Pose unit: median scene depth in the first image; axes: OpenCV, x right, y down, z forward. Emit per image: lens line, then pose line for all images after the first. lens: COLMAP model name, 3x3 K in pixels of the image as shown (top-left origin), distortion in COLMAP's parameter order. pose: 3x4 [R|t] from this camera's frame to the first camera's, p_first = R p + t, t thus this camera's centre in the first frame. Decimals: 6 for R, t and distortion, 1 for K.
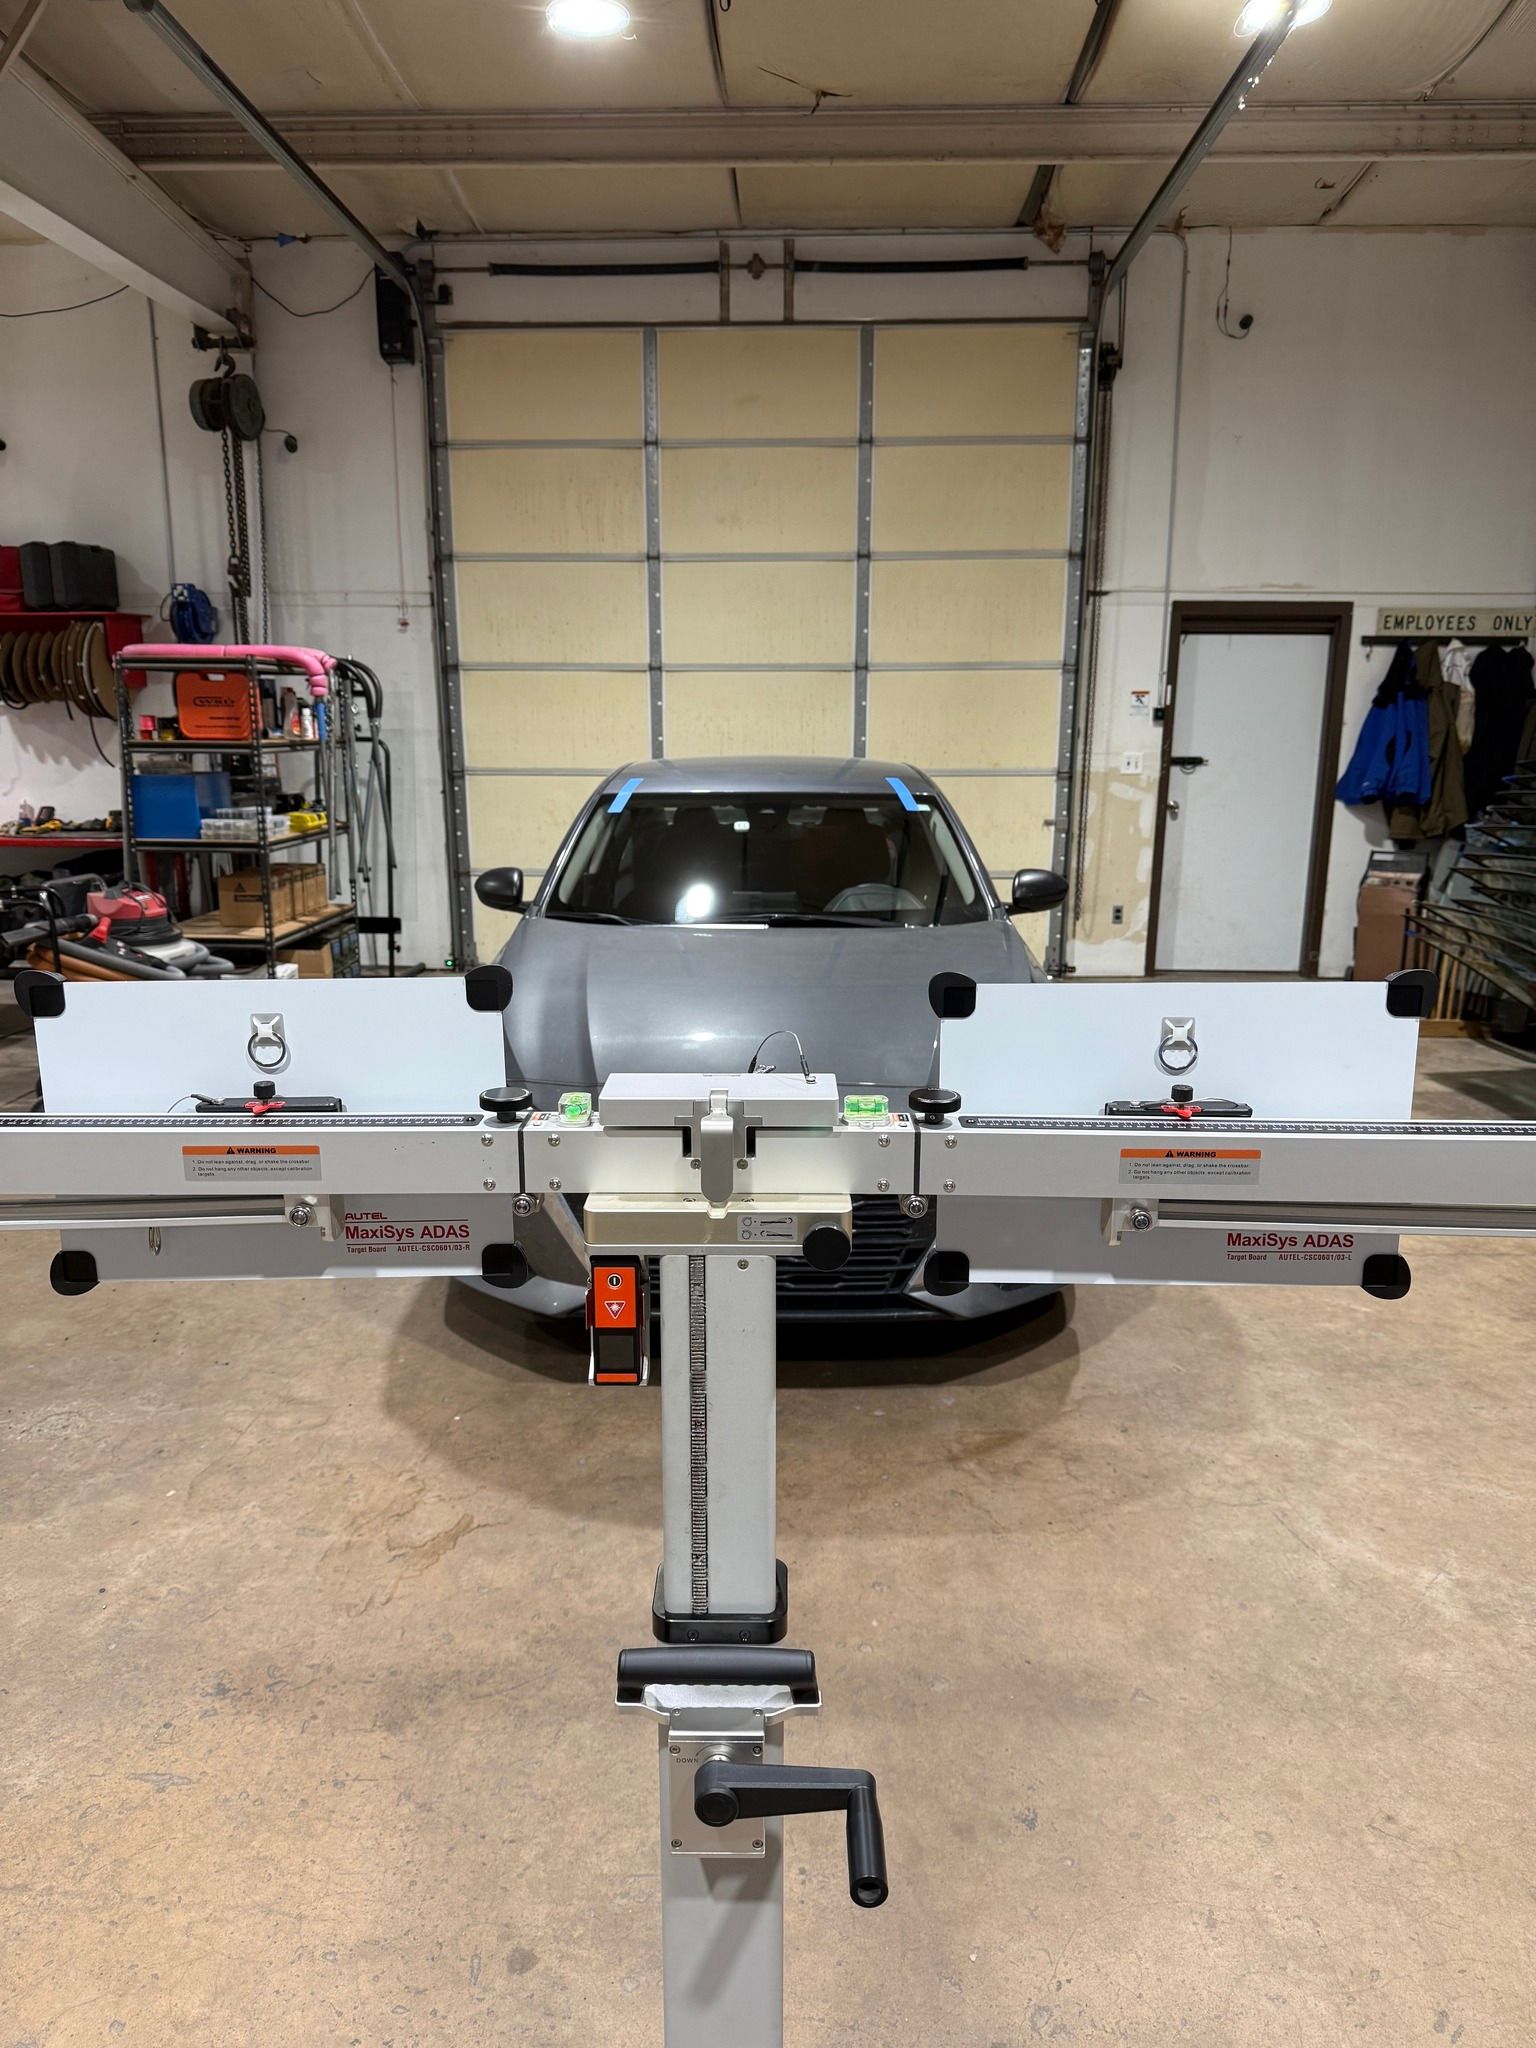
lens RADIAL K [[1435.6, 0, 758.4], [0, 1435.6, 1023.3], [0, 0, 1]] dist [0.055343, -0.081187]
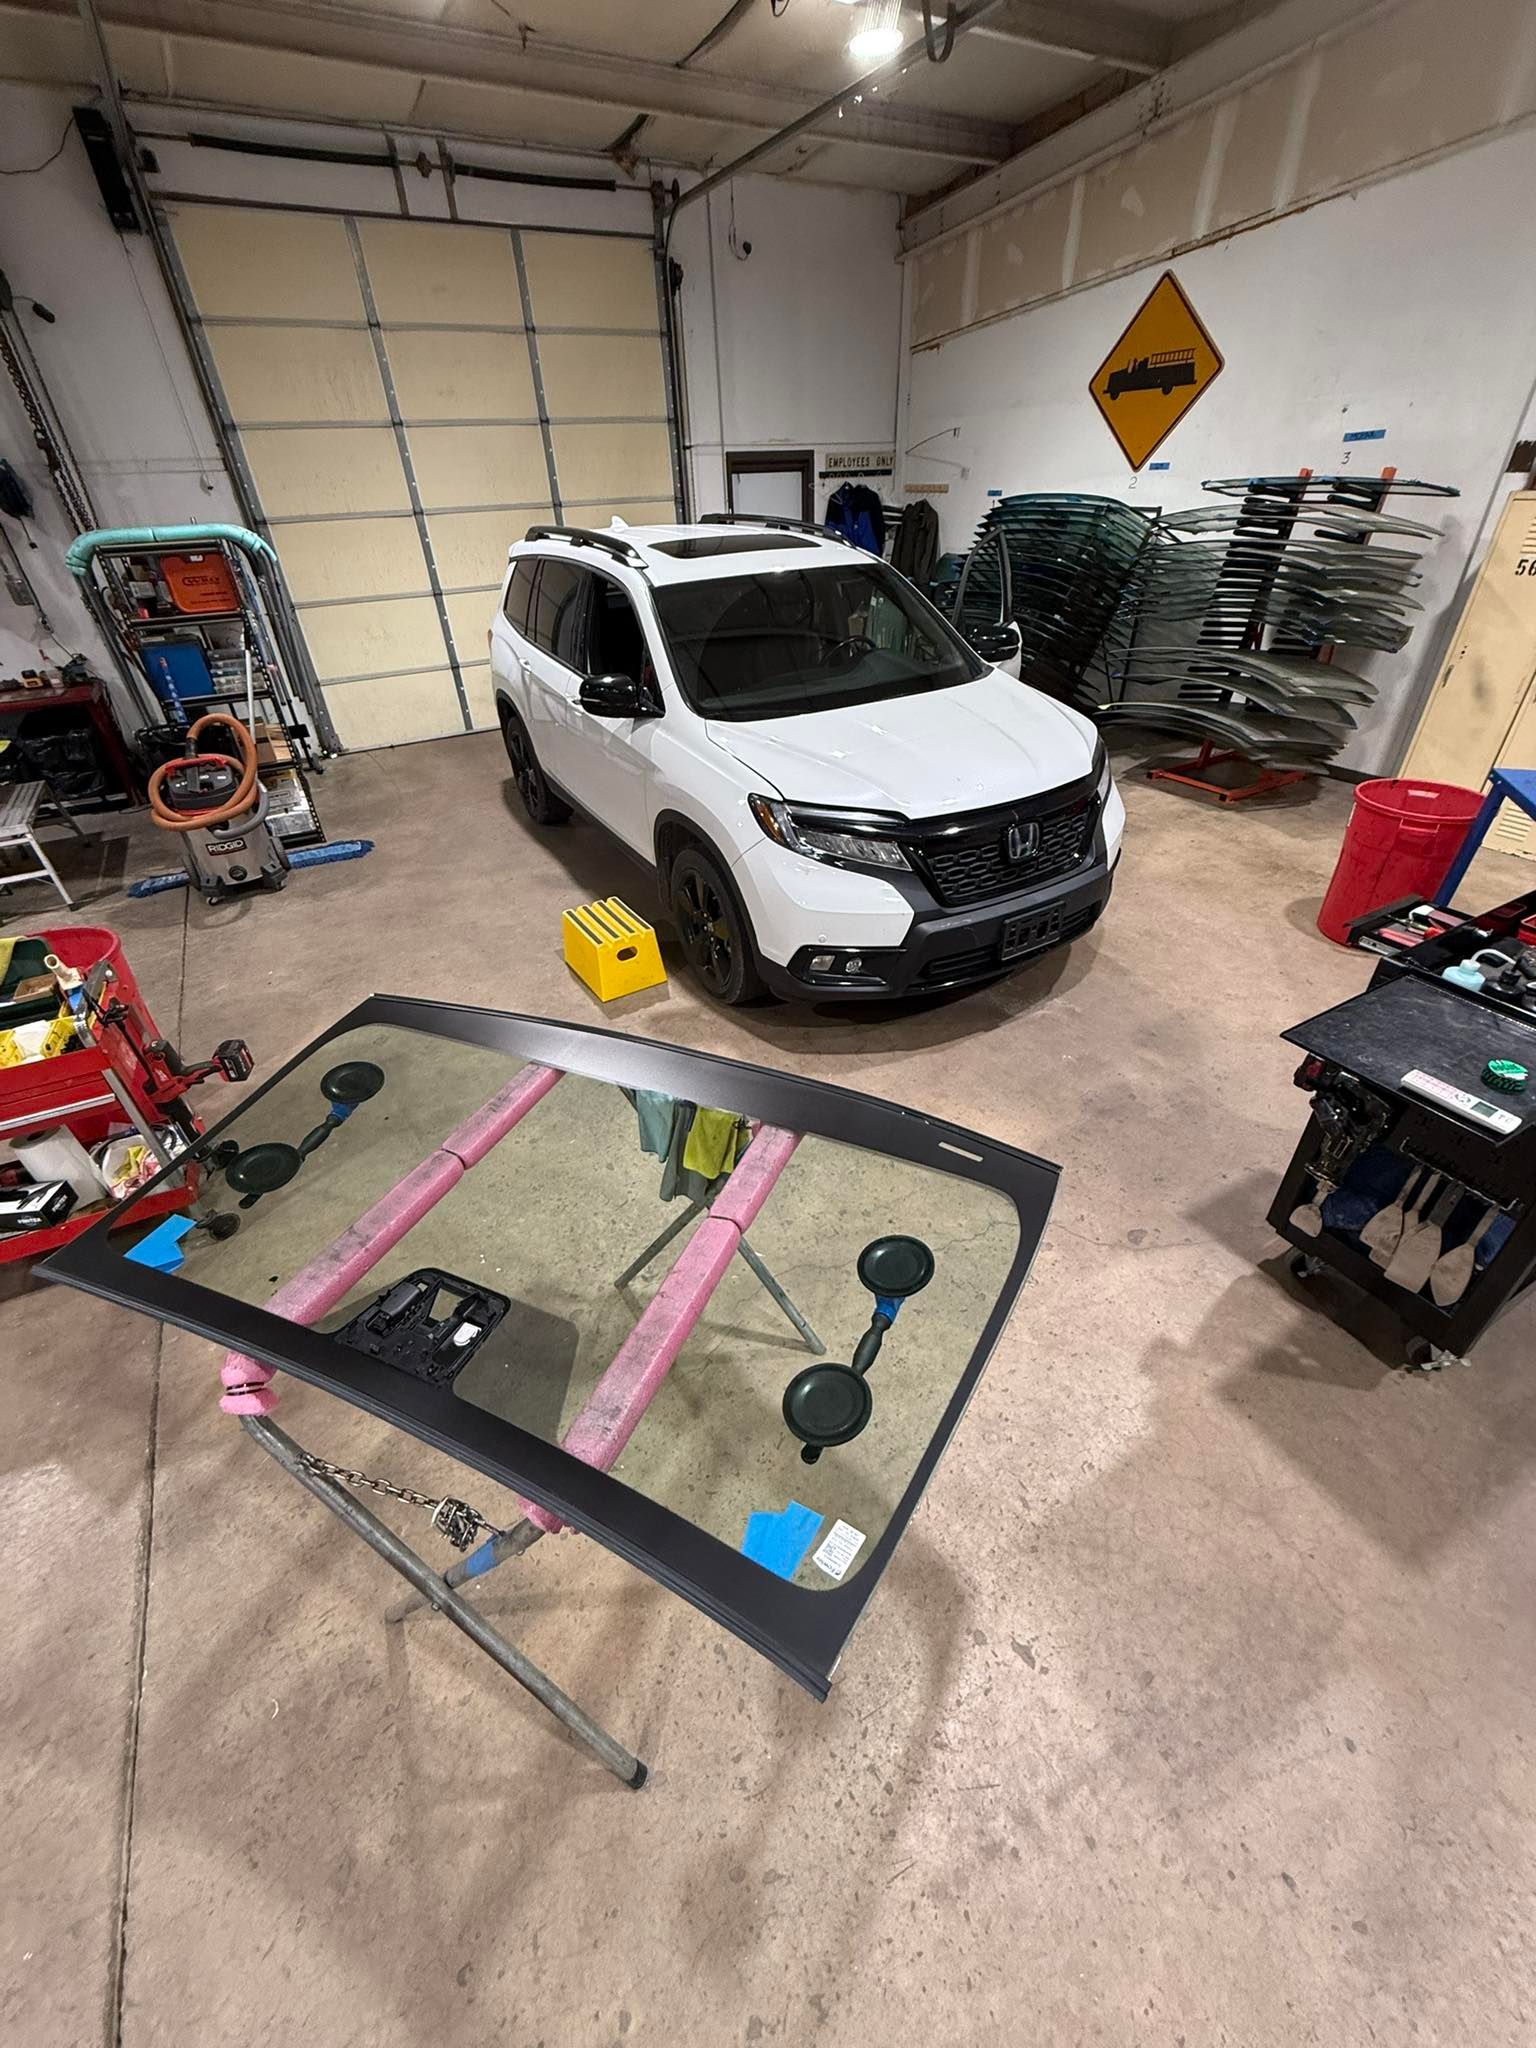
lens RADIAL K [[805.3, 0, 763.6], [0, 805.3, 1017.0], [0, 0, 1]] dist [-0.000880, 0.000725]
pose [[0.847735, -0.323098, 0.420657, -0.295100], [0.149597, 0.906509, 0.394793, -0.058557], [-0.508886, -0.271751, 0.816815, 0.025983]]
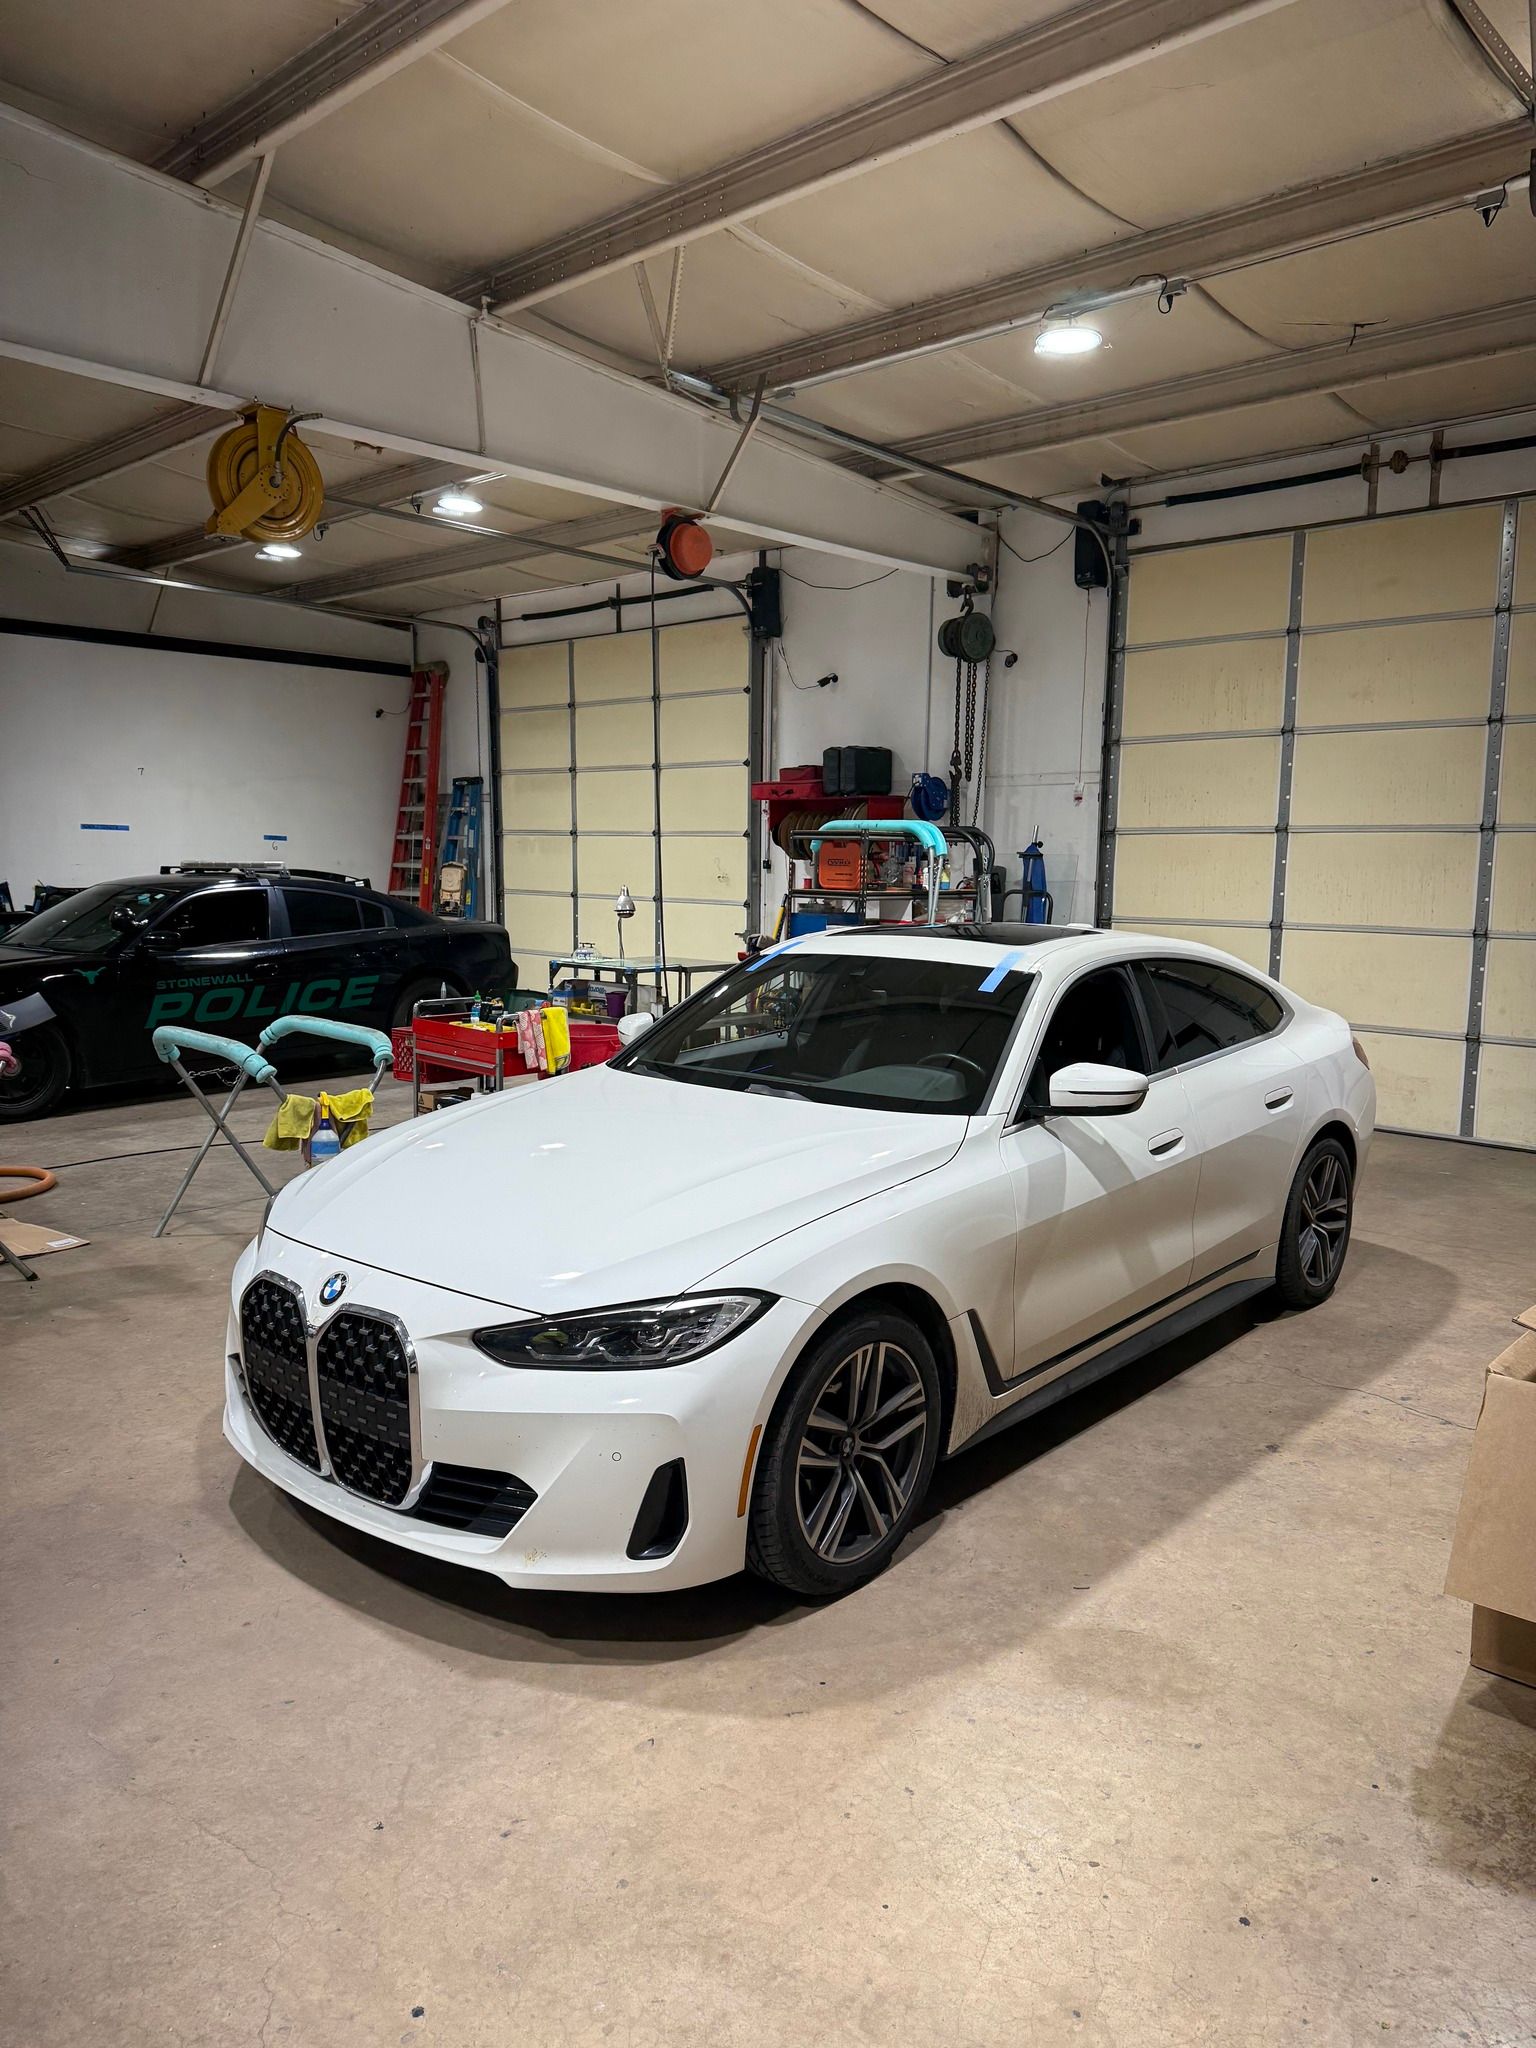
lens RADIAL K [[1435.6, 0, 758.4], [0, 1435.6, 1023.3], [0, 0, 1]] dist [0.055343, -0.081187]
pose [[0.752353, 0.083456, -0.653452, 0.367208], [-0.153225, 0.986907, -0.050373, 0.008589], [0.640692, 0.138023, 0.755290, -0.045087]]
